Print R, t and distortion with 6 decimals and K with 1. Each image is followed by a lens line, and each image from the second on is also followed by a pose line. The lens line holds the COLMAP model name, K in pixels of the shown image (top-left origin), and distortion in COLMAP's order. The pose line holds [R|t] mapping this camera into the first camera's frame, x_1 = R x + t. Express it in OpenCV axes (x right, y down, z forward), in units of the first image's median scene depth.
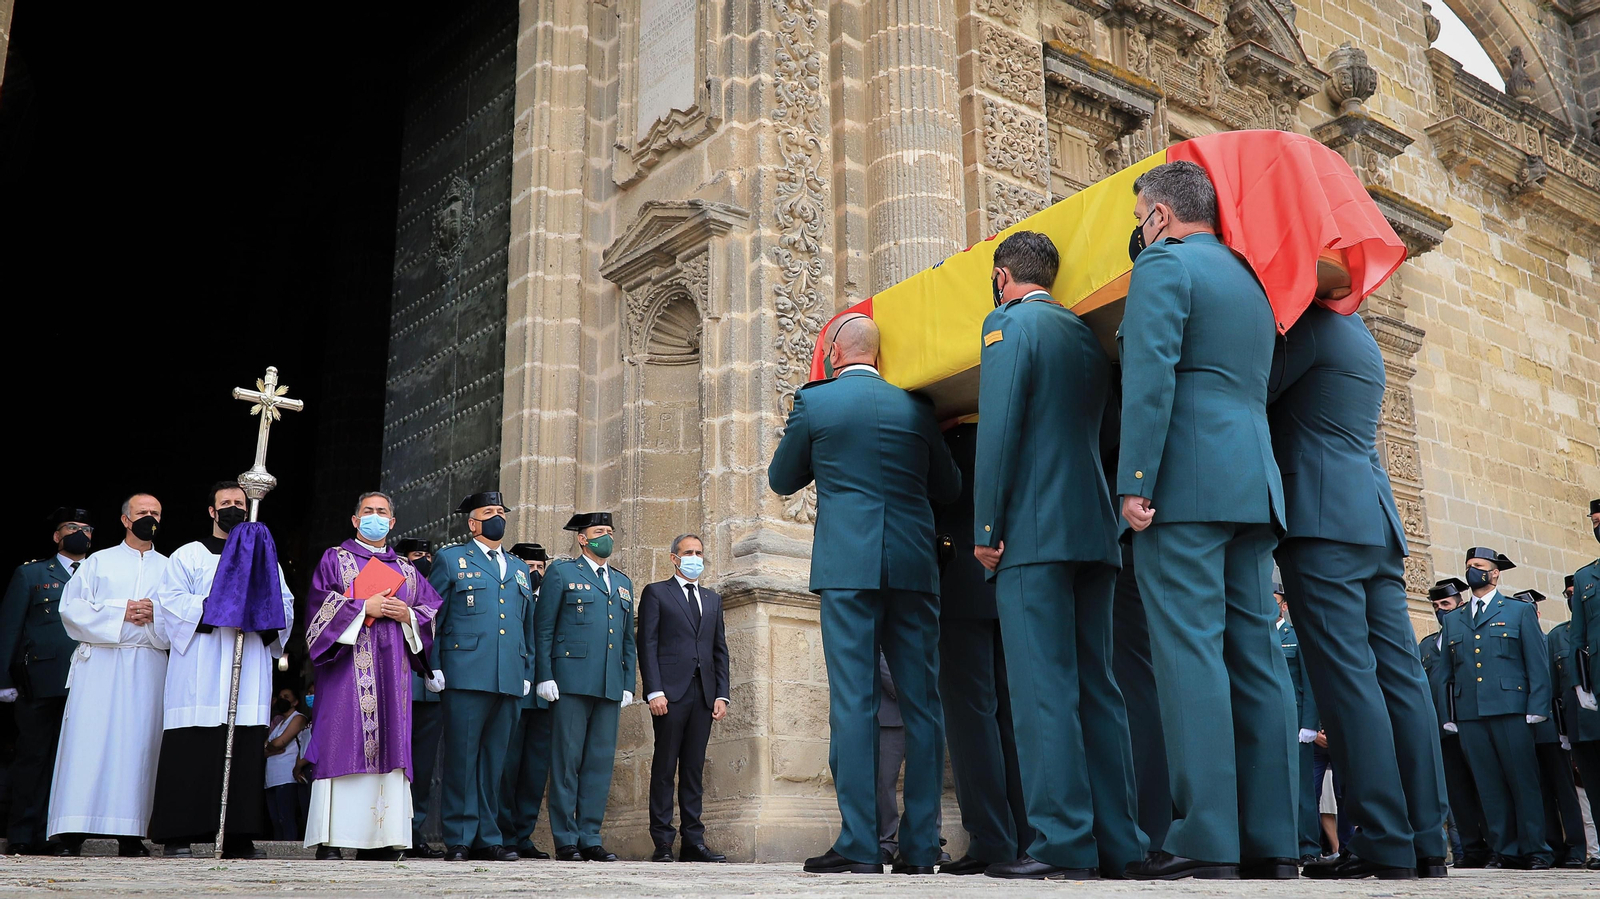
lens RADIAL K [[1612.1, 0, 828.2], [0, 1612.1, 452.5], [0, 0, 1]] dist [-0.052978, 0.040165]
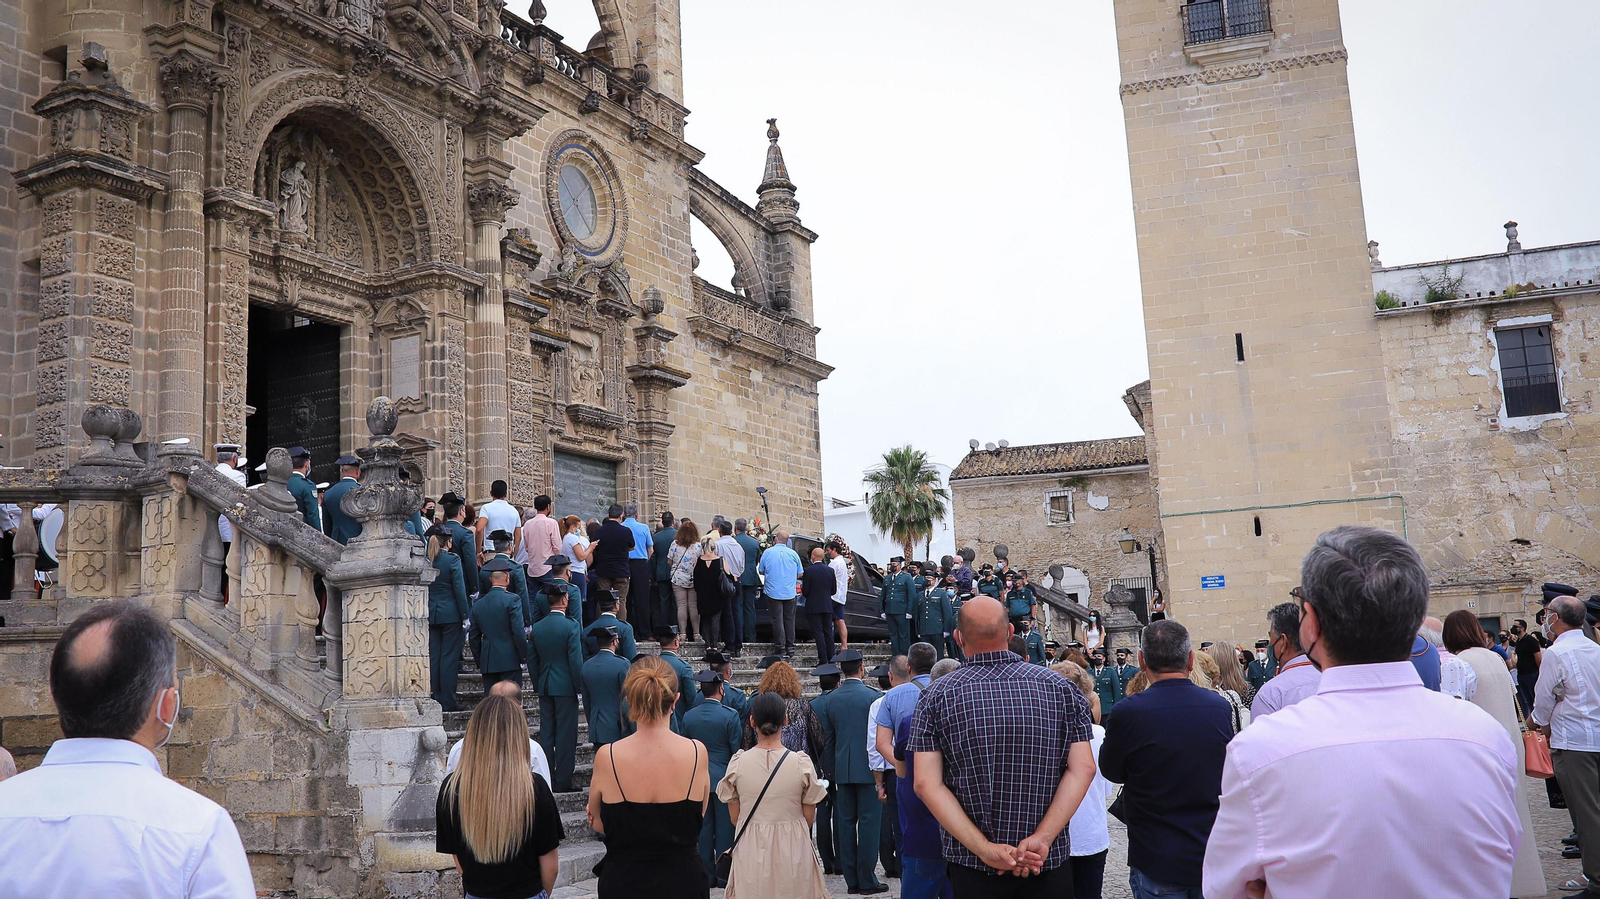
lens RADIAL K [[1612.1, 0, 828.2], [0, 1612.1, 452.5], [0, 0, 1]] dist [-0.052978, 0.040165]
pose [[0.915853, 0.035060, 0.399979, -0.538606], [-0.079300, 0.992353, 0.094593, -0.433815], [-0.393604, -0.118352, 0.911630, -1.855573]]
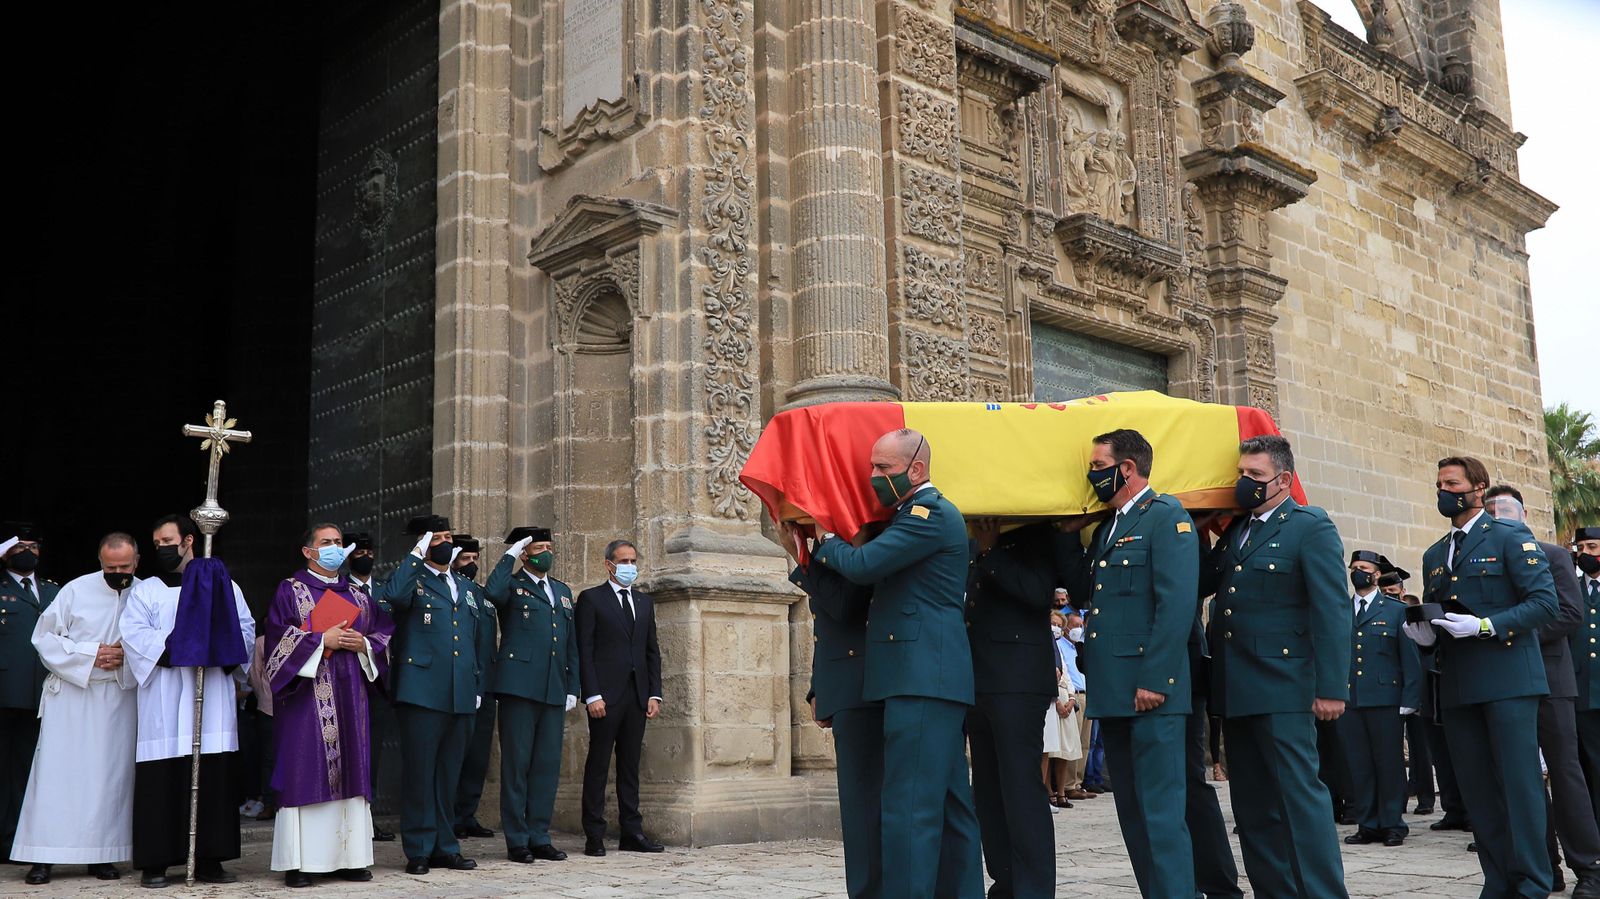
lens RADIAL K [[1504.0, 0, 821.3], [0, 1504.0, 502.6], [0, 0, 1]] dist [-0.043422, 0.016078]
pose [[0.996674, 0.003690, 0.081412, -0.032593], [-0.013917, 0.992007, 0.125416, -0.079710], [-0.080298, -0.126132, 0.988758, 0.022328]]
